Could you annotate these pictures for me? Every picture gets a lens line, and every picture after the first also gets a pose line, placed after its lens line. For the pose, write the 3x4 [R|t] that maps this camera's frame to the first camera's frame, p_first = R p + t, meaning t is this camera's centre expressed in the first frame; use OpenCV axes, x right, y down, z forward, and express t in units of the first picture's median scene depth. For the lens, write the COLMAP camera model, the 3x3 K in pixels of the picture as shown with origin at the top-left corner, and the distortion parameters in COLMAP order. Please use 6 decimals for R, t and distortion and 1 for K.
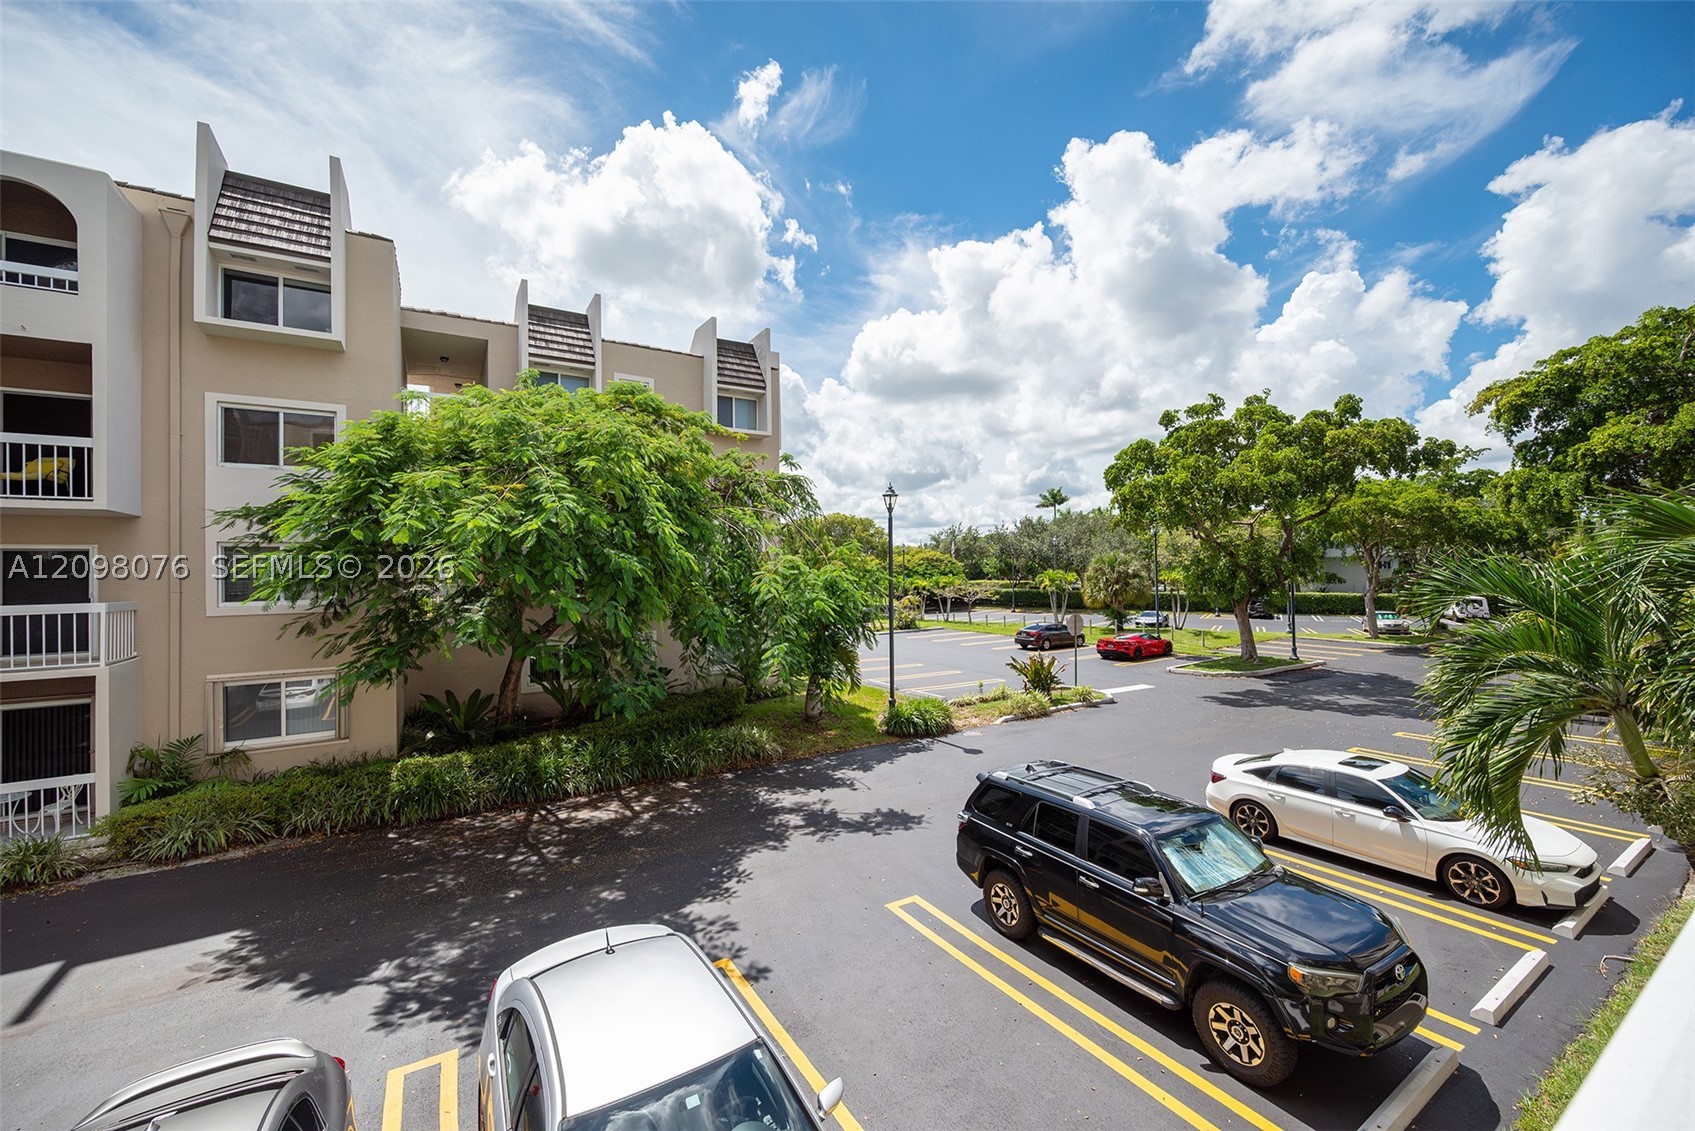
lens RADIAL K [[664.7, 0, 847.5], [0, 664.7, 565.5], [0, 0, 1]] dist [0.001733, 0.000214]
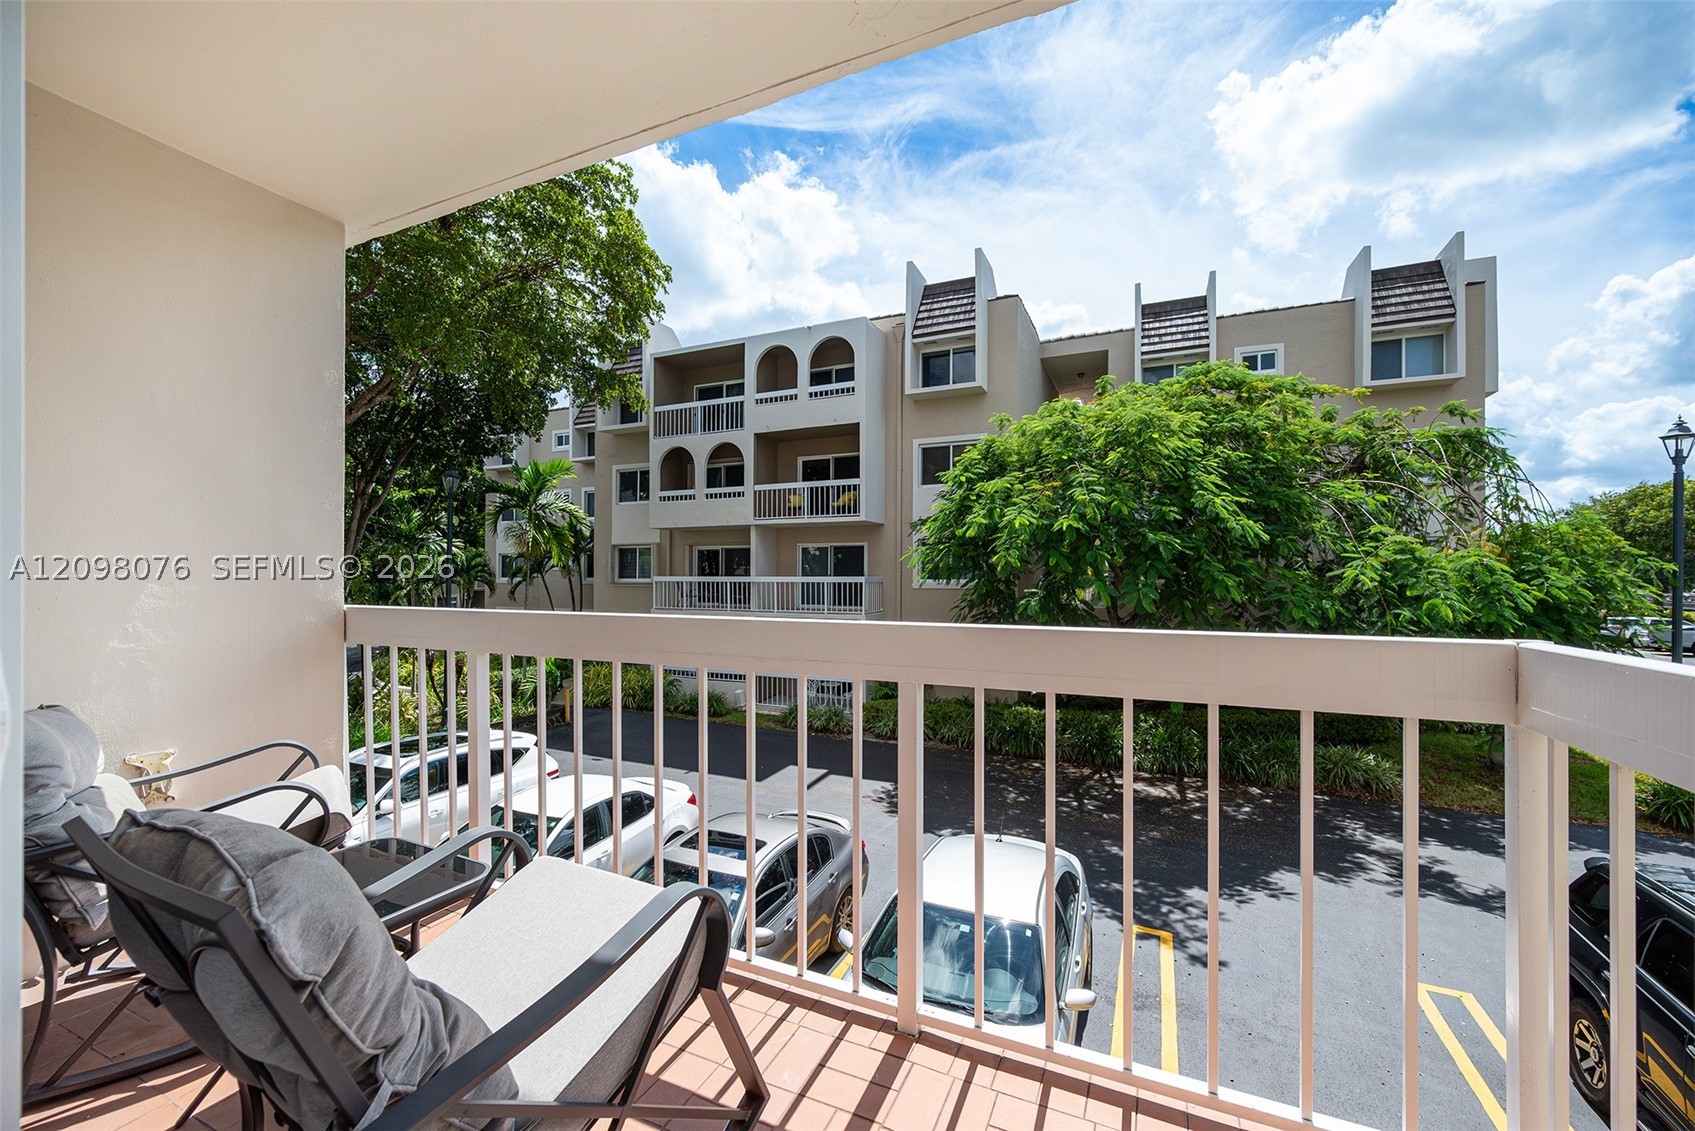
lens RADIAL K [[690.2, 0, 847.6], [0, 690.2, 581.9], [0, 0, 1]] dist [0.013273, -0.000113]
pose [[0.553939, 0.026539, -0.832134, 0.241610], [-0.001446, 0.999521, 0.030915, 0.012298], [0.832556, -0.015921, 0.553712, 0.003189]]
